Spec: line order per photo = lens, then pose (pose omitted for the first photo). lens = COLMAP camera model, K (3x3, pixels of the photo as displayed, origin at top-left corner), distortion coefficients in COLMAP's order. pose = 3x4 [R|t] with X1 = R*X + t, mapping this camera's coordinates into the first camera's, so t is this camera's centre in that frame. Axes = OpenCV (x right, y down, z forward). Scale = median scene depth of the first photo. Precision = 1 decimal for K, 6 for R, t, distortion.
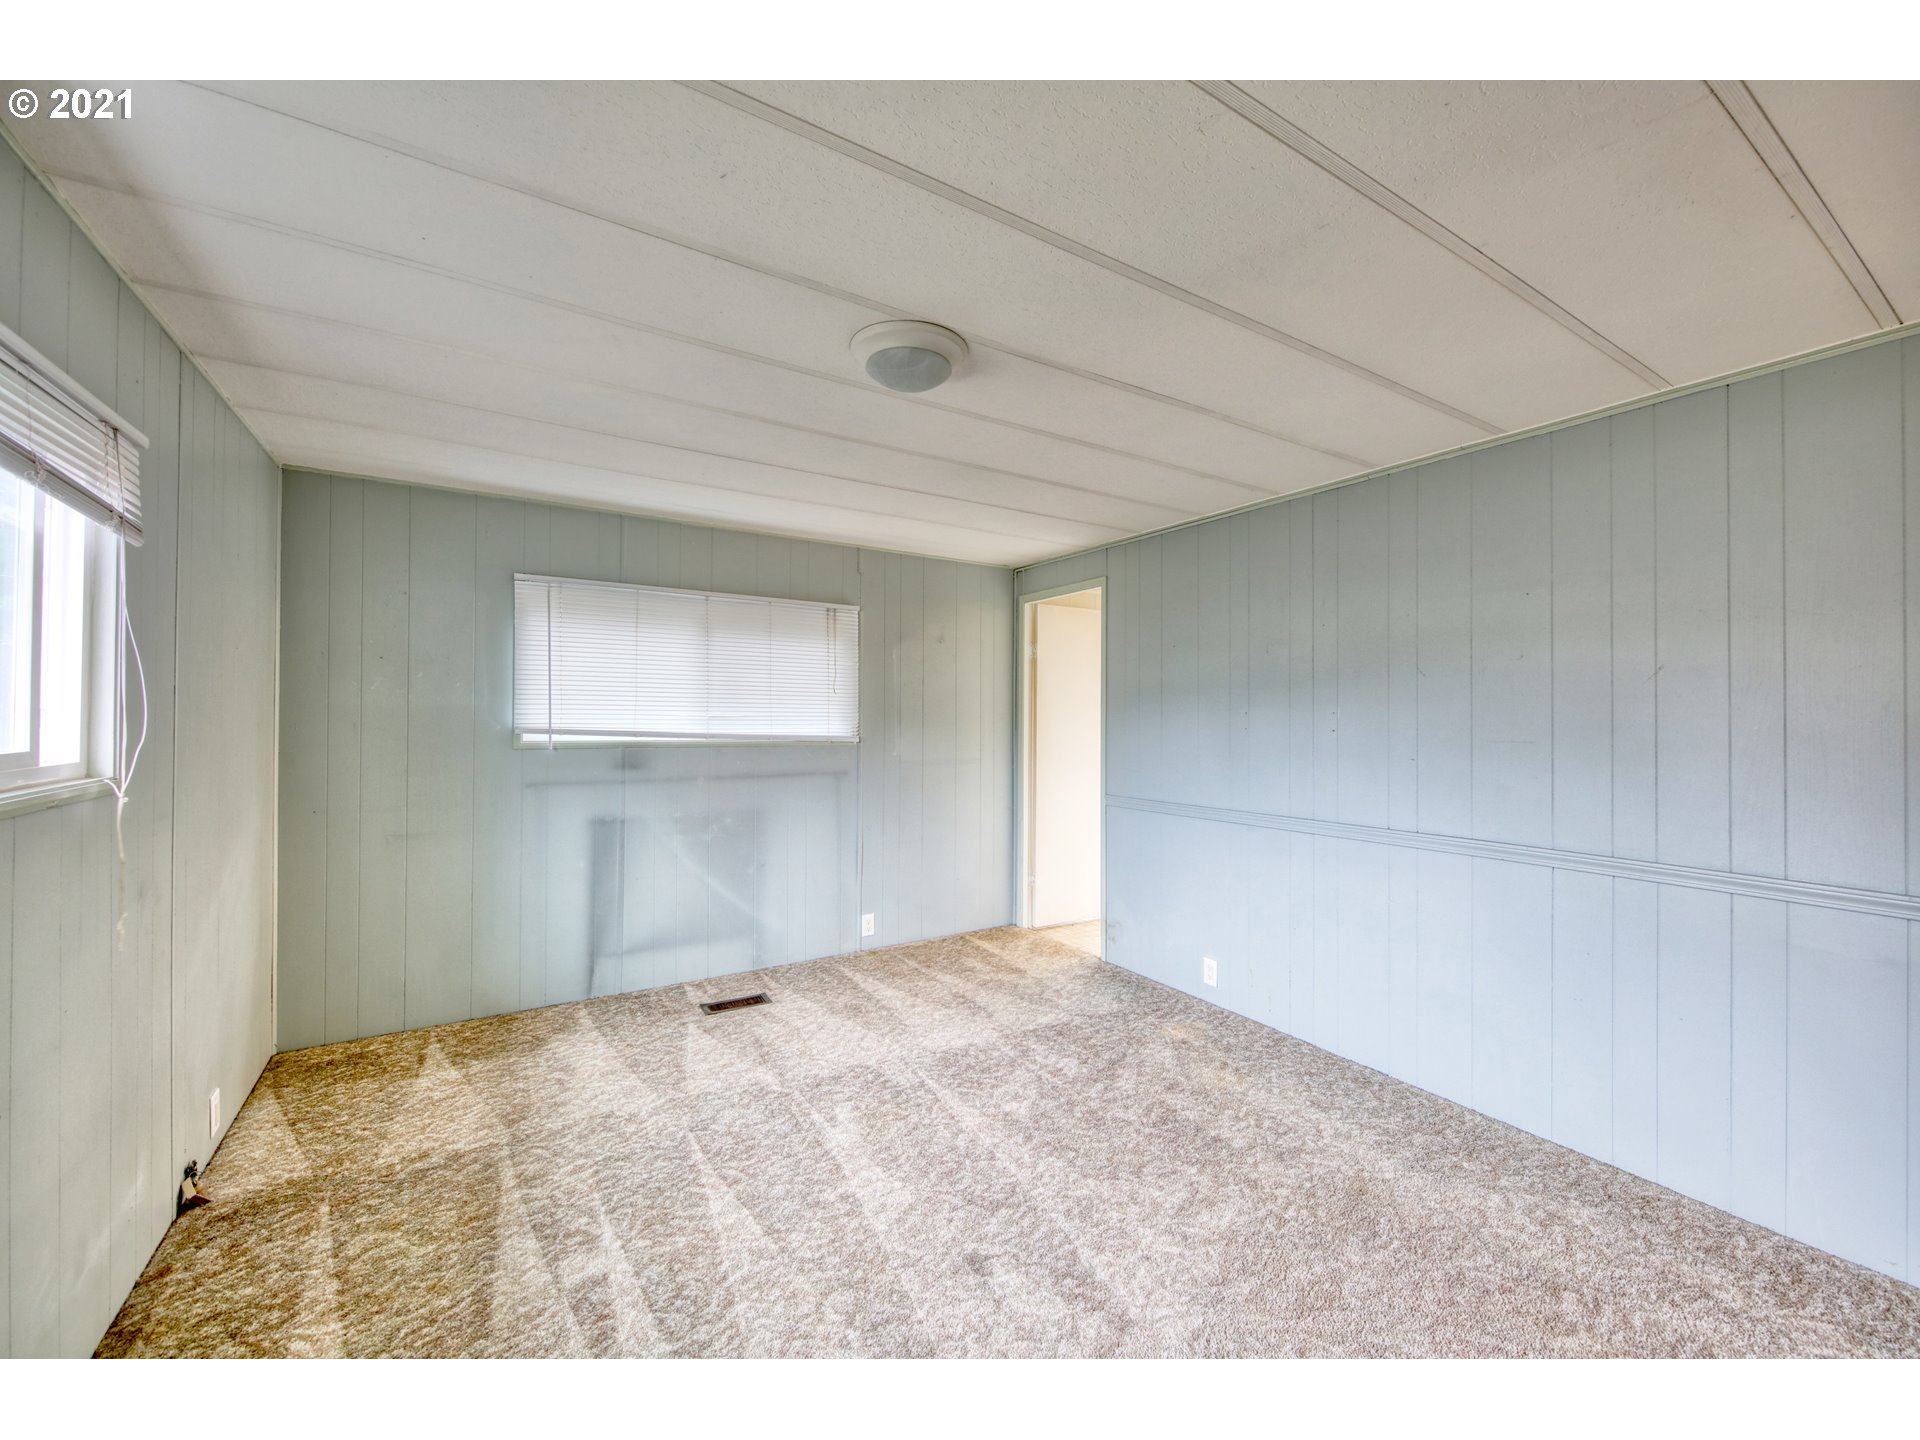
lens RADIAL K [[753.2, 0, 967.6], [0, 753.2, 710.0], [0, 0, 1]] dist [0.014315, -0.007545]
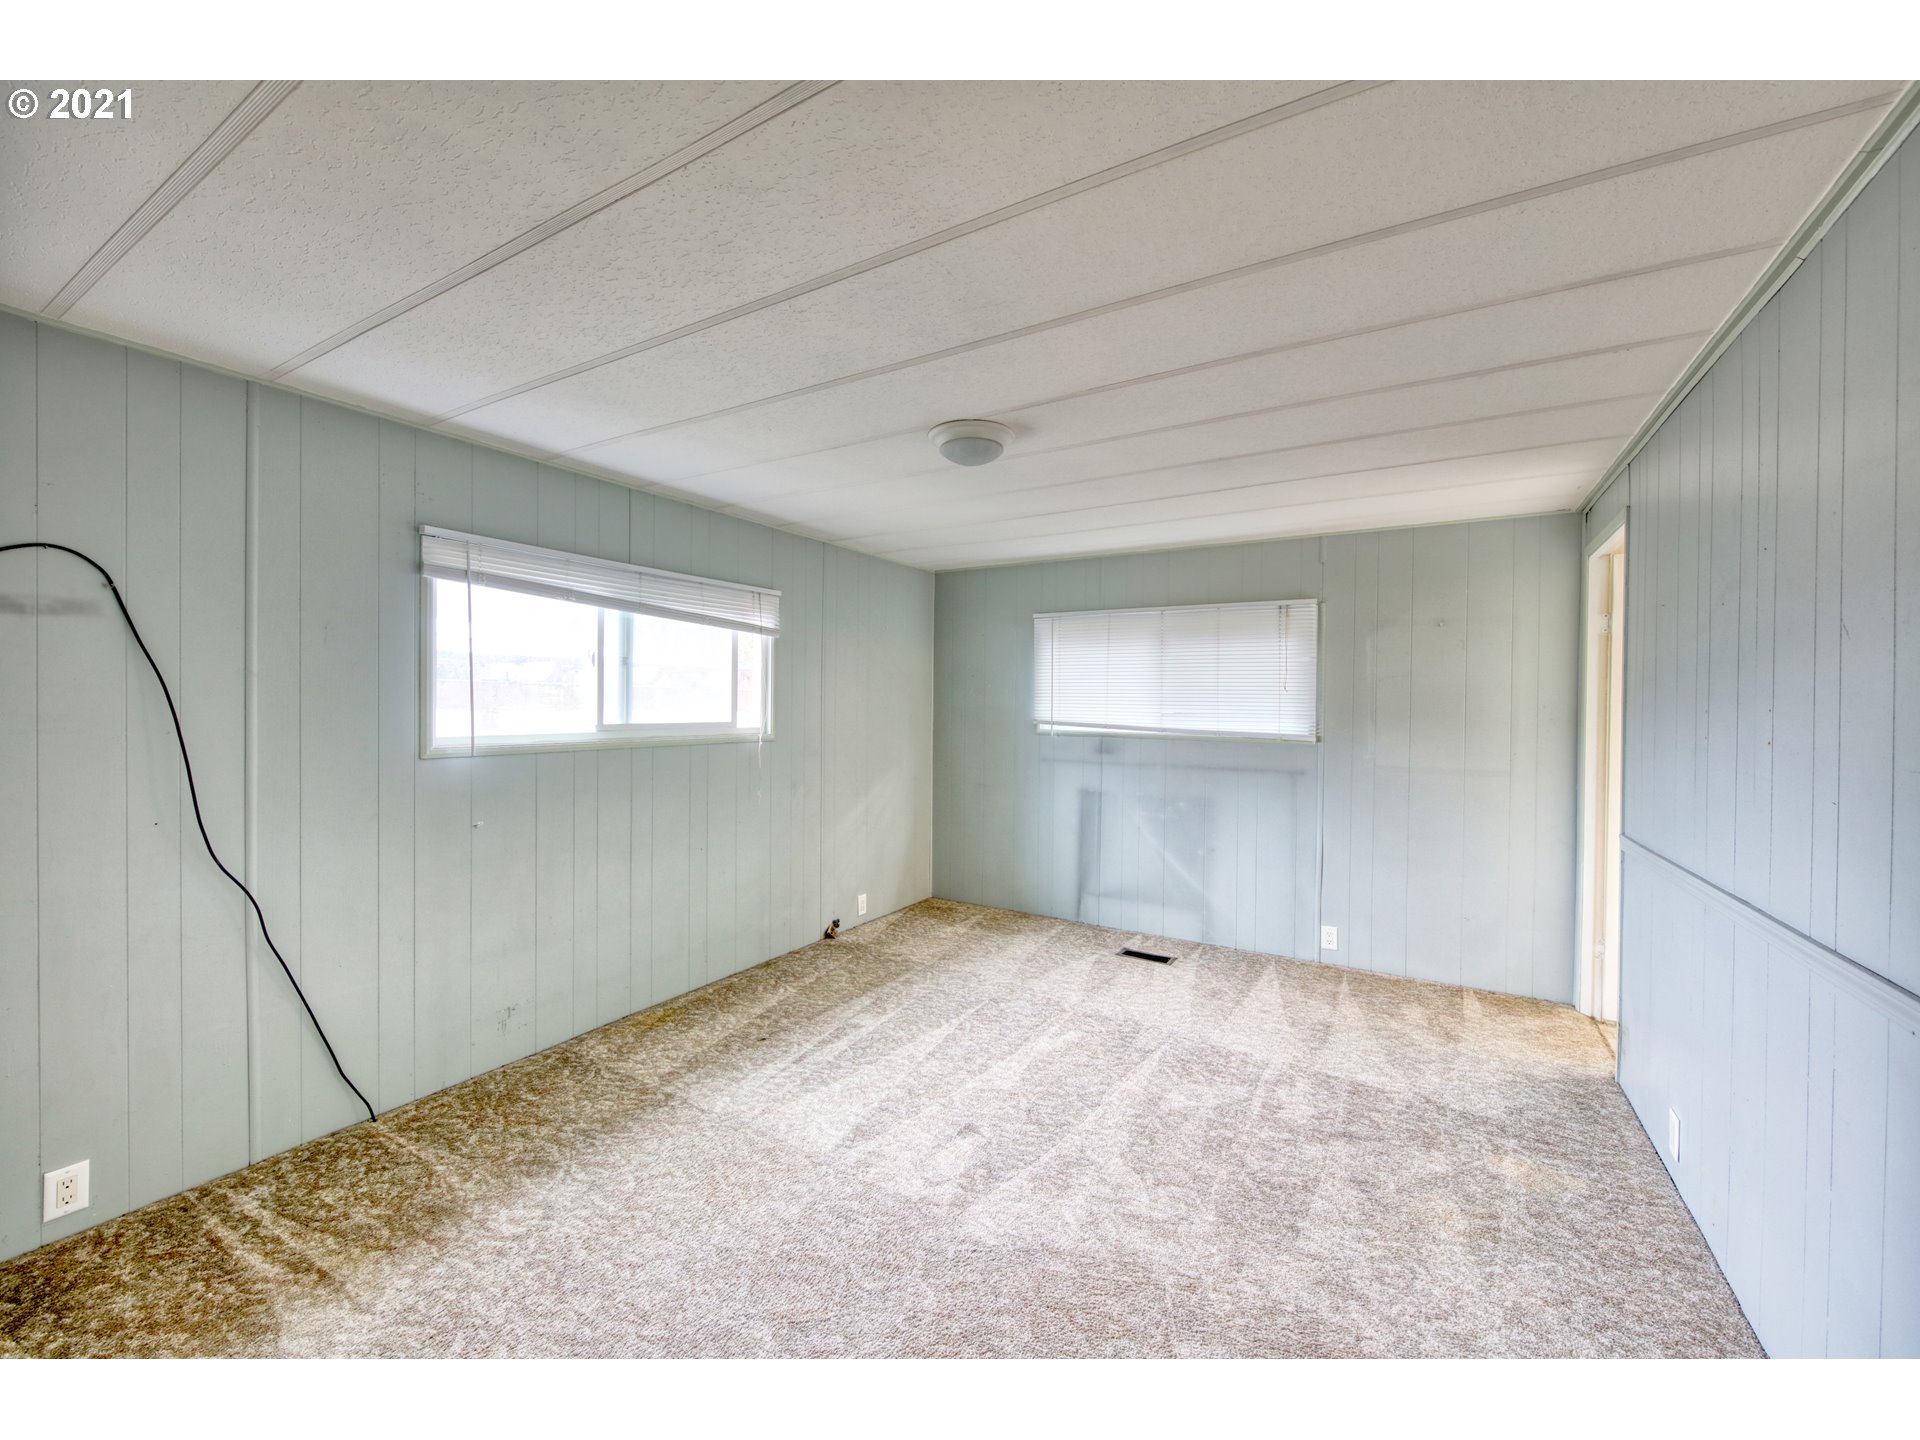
lens RADIAL K [[753.2, 0, 967.6], [0, 753.2, 710.0], [0, 0, 1]] dist [0.014315, -0.007545]
pose [[0.457531, 0.001224, -0.889193, 0.621816], [-0.002796, 0.999996, -0.000062, 0.004945], [0.889189, 0.002514, 0.457533, 0.214920]]
